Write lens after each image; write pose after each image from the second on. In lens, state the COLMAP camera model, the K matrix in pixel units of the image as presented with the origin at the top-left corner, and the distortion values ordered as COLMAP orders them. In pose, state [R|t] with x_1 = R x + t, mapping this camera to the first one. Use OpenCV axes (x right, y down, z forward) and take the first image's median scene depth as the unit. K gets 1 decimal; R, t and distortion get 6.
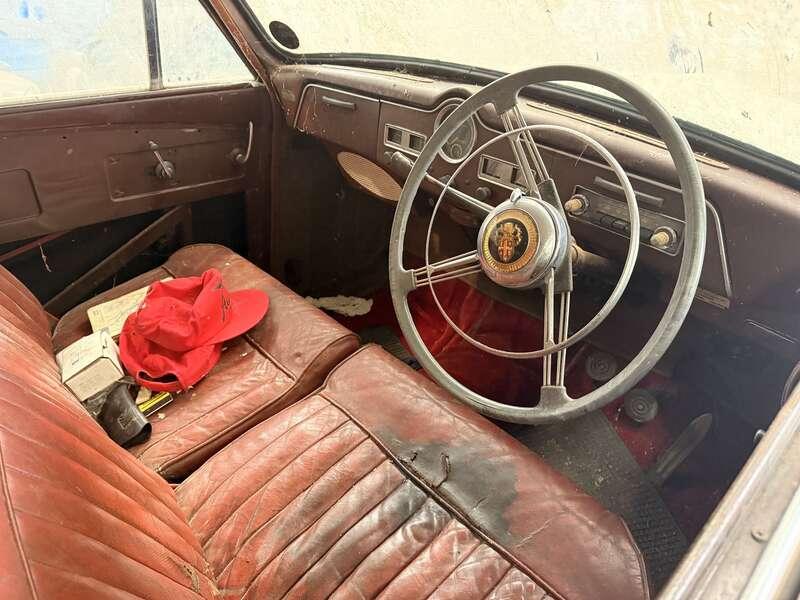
lens RADIAL K [[594.5, 0, 393.3], [0, 594.5, 301.6], [0, 0, 1]] dist [0.045893, -0.081398]
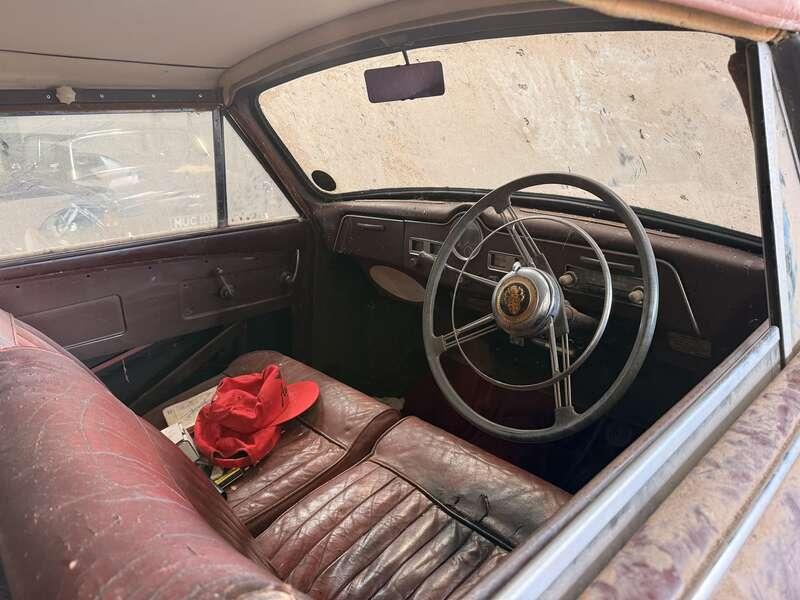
lens RADIAL K [[601.3, 0, 400.0], [0, 601.3, 300.0], [0, 0, 1]] dist [0.056454, -0.082327]
pose [[0.997571, -0.069470, -0.005129, -0.037161], [0.066075, 0.966993, -0.246087, 0.146174], [0.022055, 0.245150, 0.969234, -0.204652]]
